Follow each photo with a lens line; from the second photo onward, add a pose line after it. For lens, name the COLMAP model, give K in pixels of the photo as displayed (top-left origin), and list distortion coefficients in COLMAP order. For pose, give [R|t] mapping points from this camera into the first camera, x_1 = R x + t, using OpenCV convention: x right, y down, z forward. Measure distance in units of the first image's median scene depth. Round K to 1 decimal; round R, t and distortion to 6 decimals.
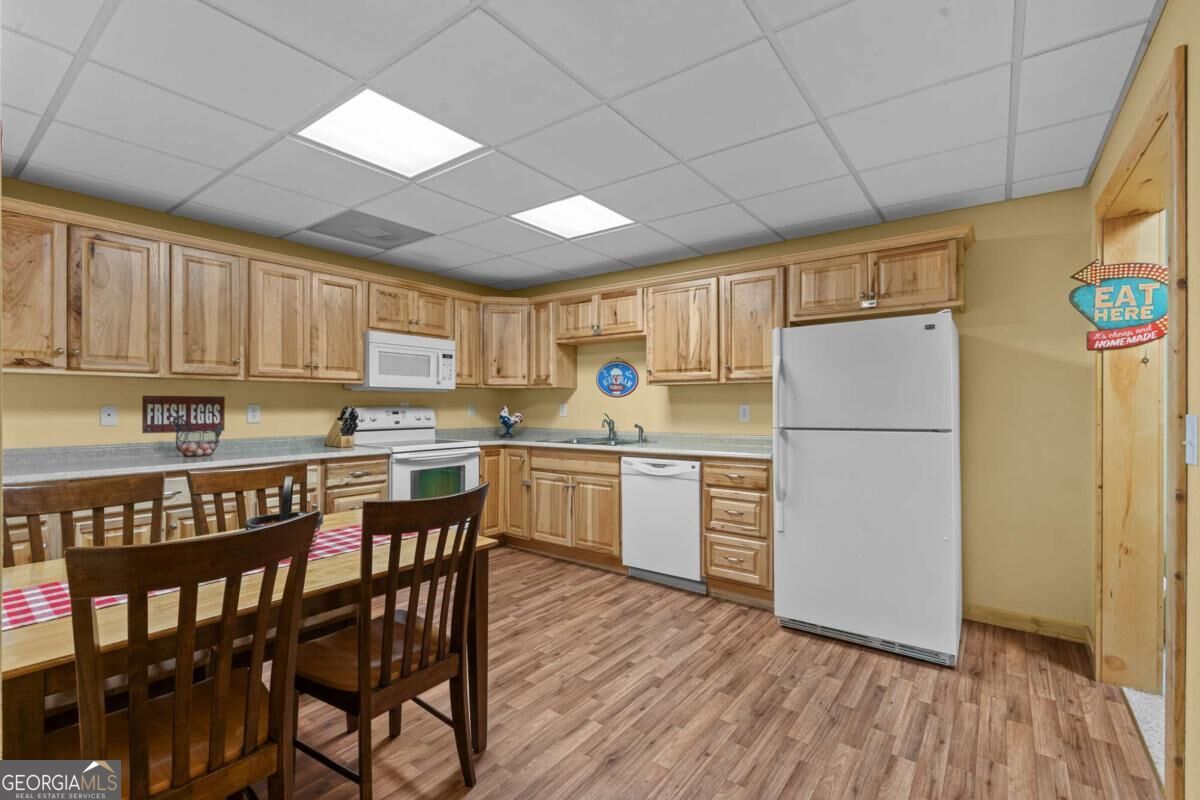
lens RADIAL K [[525.7, 0, 599.6], [0, 525.7, 401.9], [0, 0, 1]] dist [-0.004804, -0.000679]
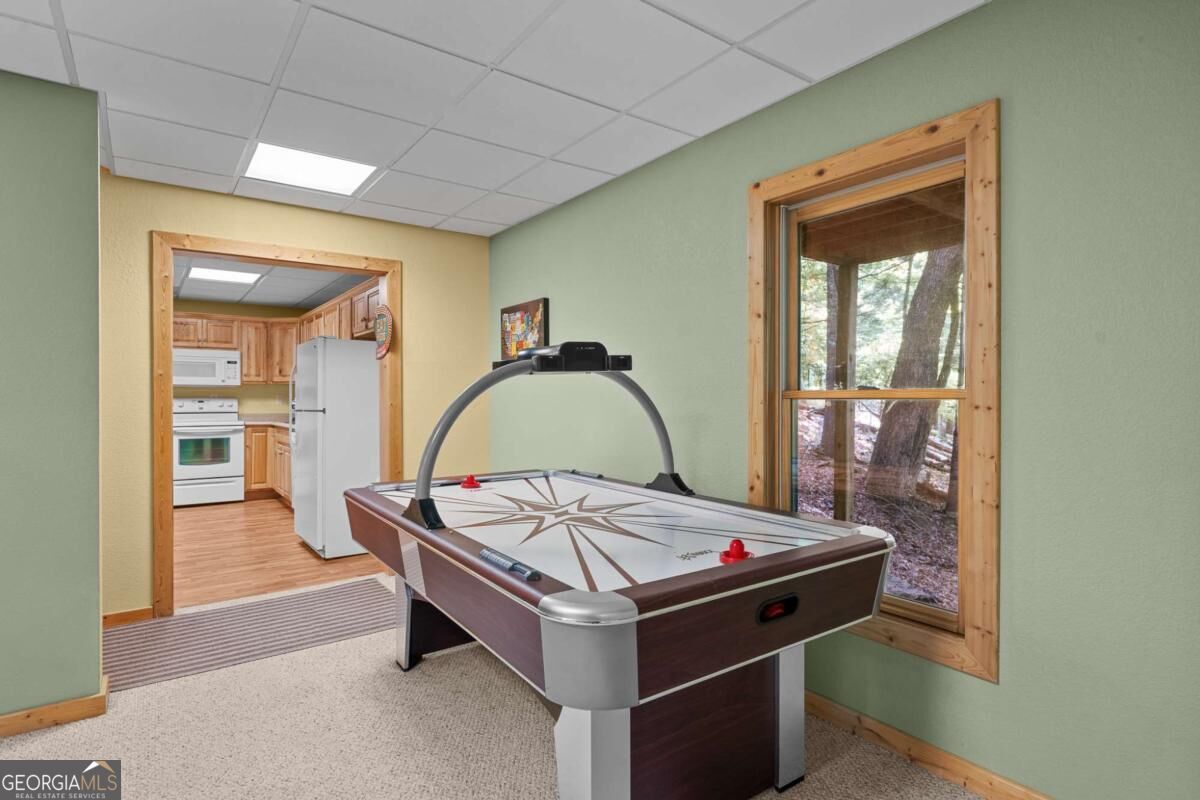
lens RADIAL K [[609.9, 0, 600.9], [0, 609.9, 399.1], [0, 0, 1]] dist [0.003406, 0.000223]
pose [[0.957610, -0.000272, -0.288067, 1.152628], [0.002512, 0.999969, 0.007405, 0.003554], [0.288057, -0.007815, 0.957582, -0.308321]]
